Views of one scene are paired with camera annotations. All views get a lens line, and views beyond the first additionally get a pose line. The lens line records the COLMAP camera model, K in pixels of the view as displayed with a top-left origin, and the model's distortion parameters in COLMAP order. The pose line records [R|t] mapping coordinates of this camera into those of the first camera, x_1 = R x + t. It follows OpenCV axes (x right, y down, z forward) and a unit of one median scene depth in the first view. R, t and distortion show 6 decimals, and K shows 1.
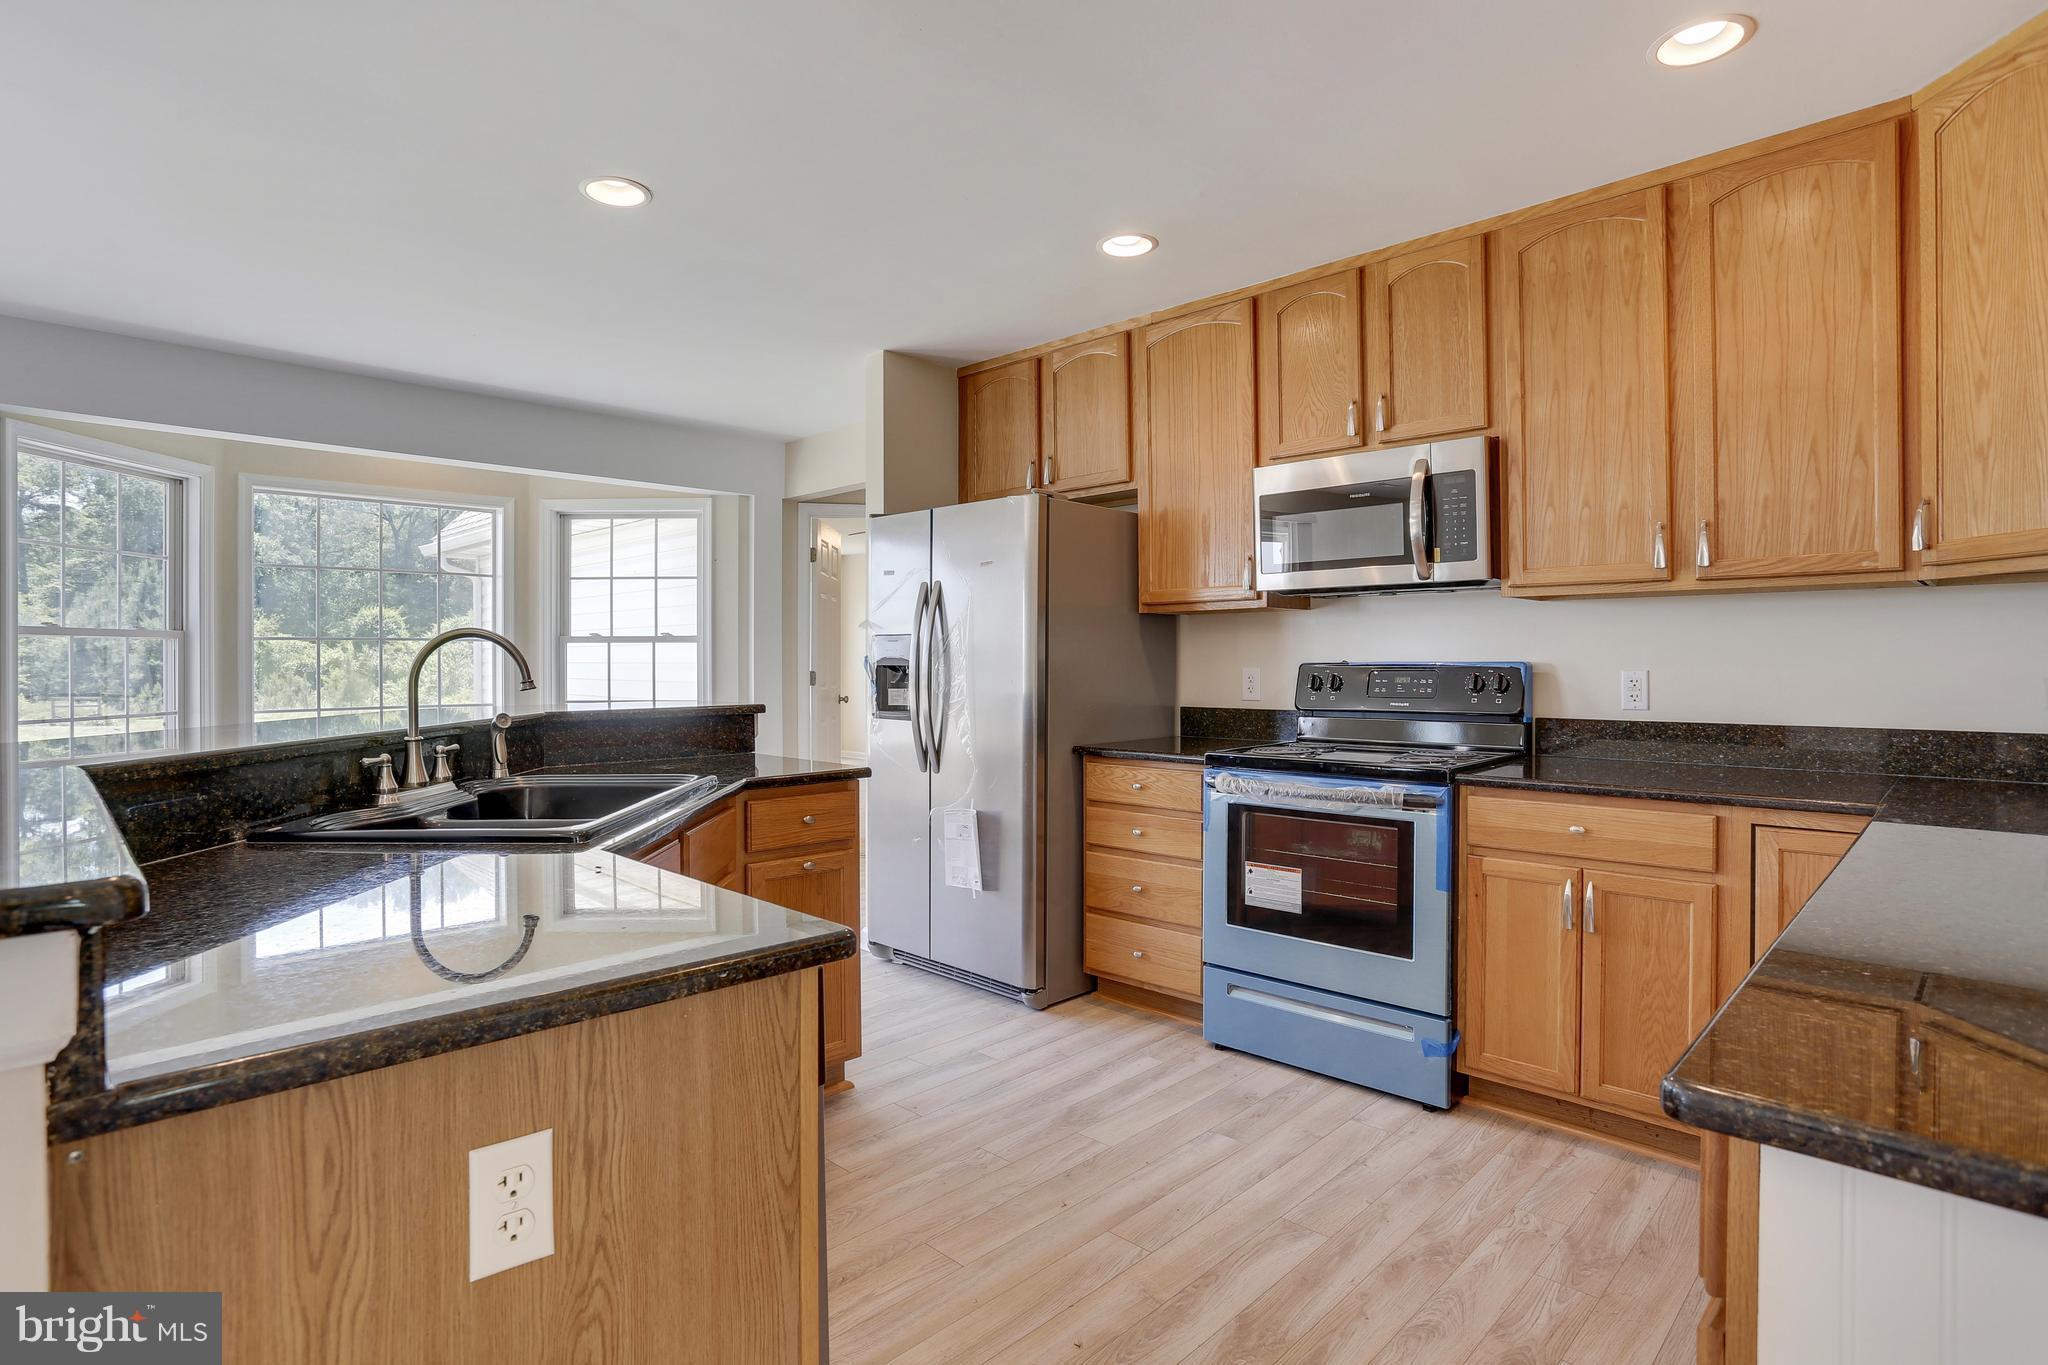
lens RADIAL K [[1019.3, 0, 1022.9], [0, 1019.3, 660.8], [0, 0, 1]] dist [-0.030577, 0.011913]
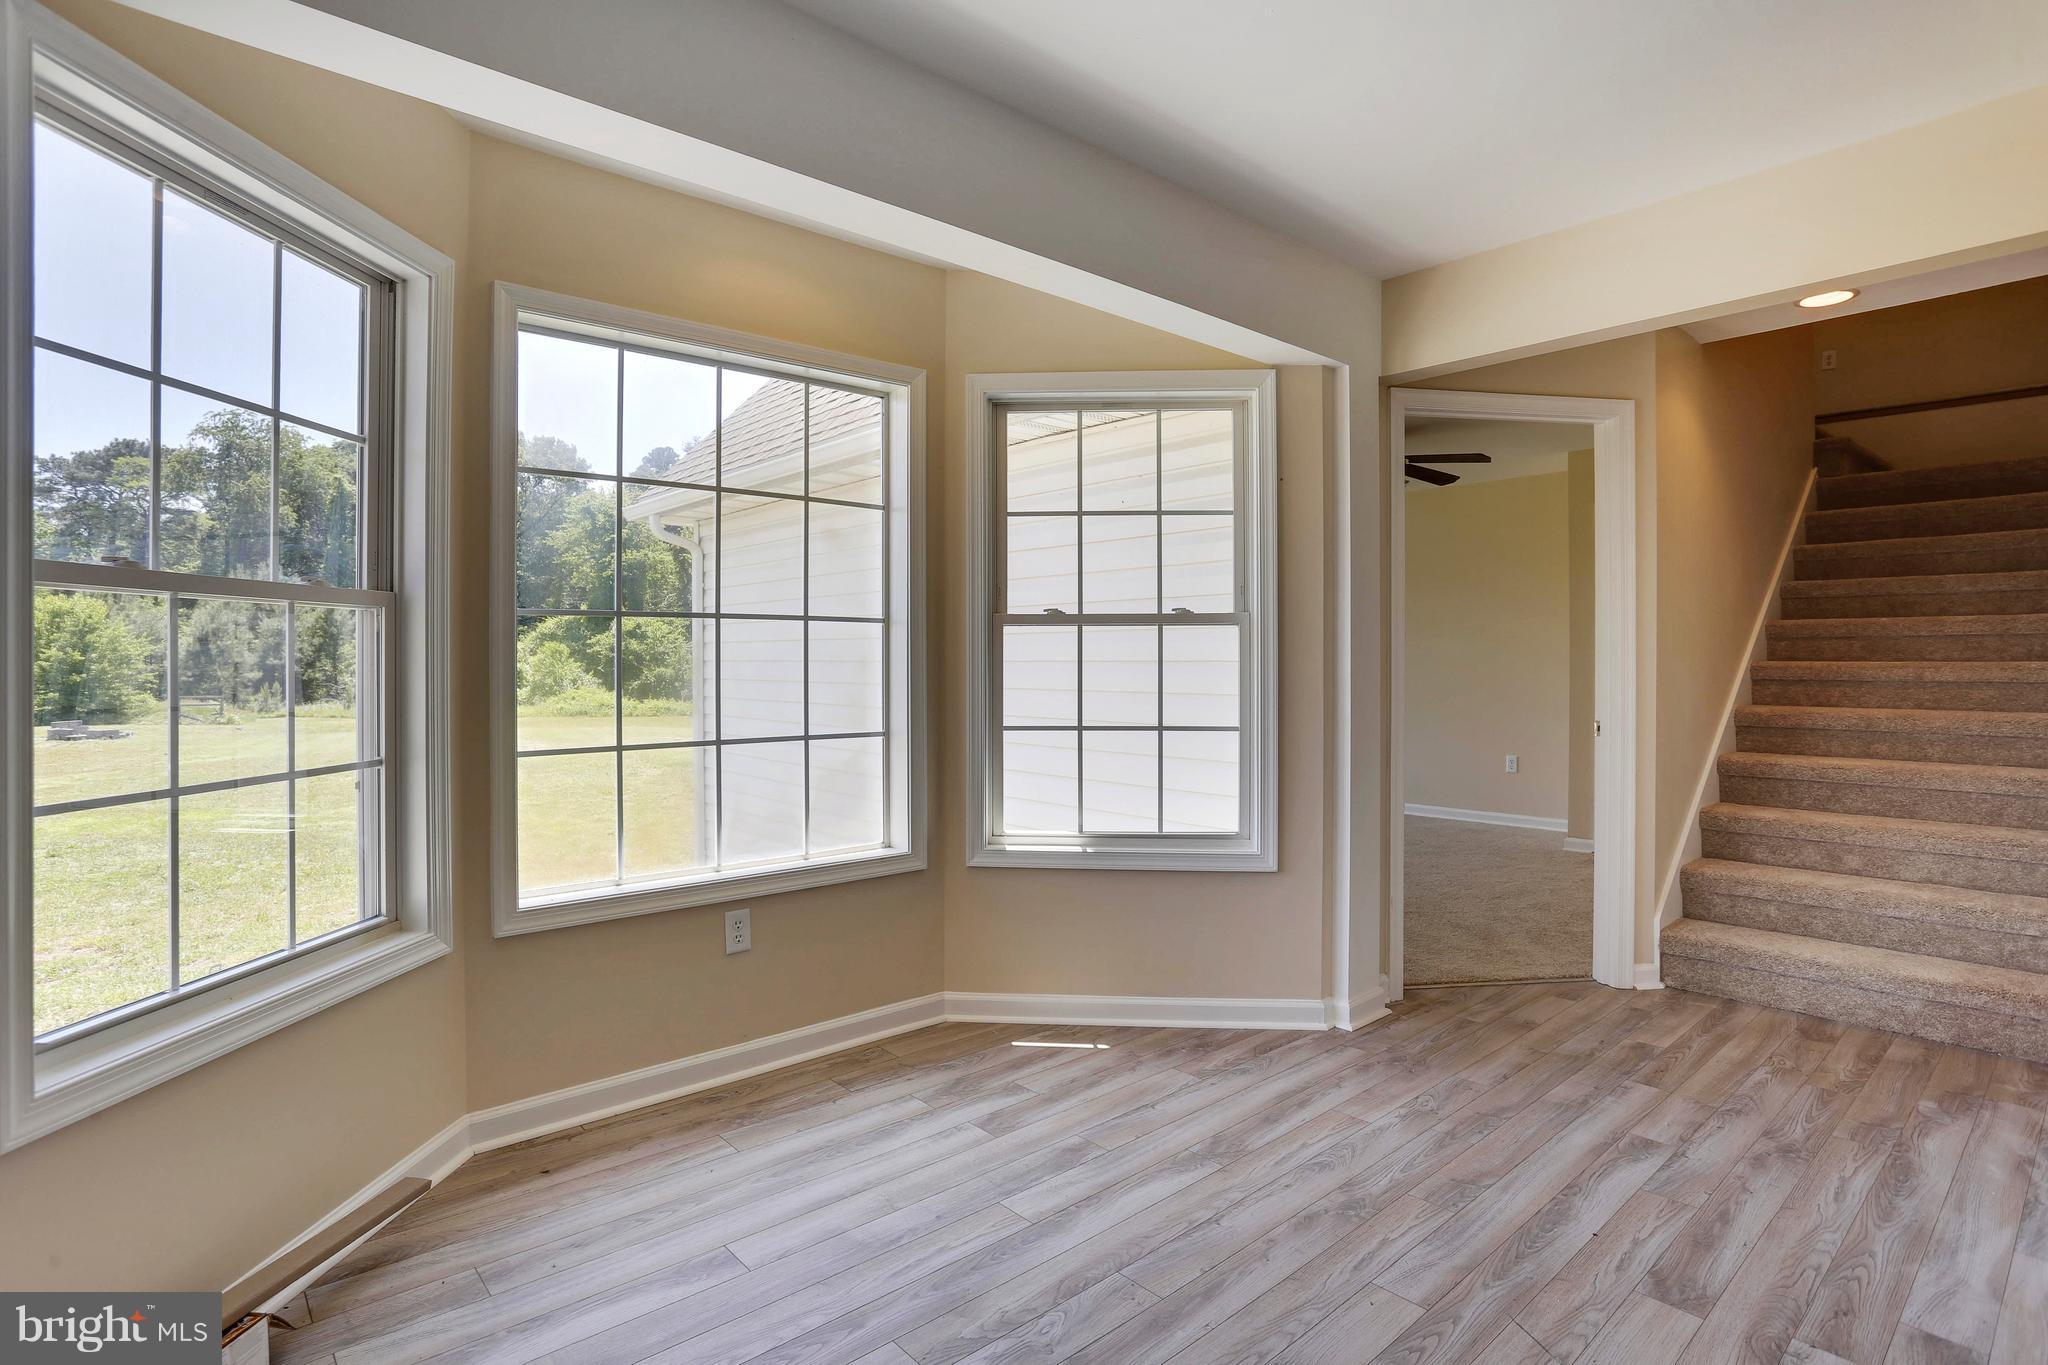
lens RADIAL K [[1019.3, 0, 1024.6], [0, 1019.3, 678.2], [0, 0, 1]] dist [-0.030577, 0.011913]
pose [[0.997546, 0.009539, -0.069363, -0.619075], [-0.008811, 0.999903, 0.010791, 0.008506], [0.069459, -0.010154, 0.997533, 0.659782]]
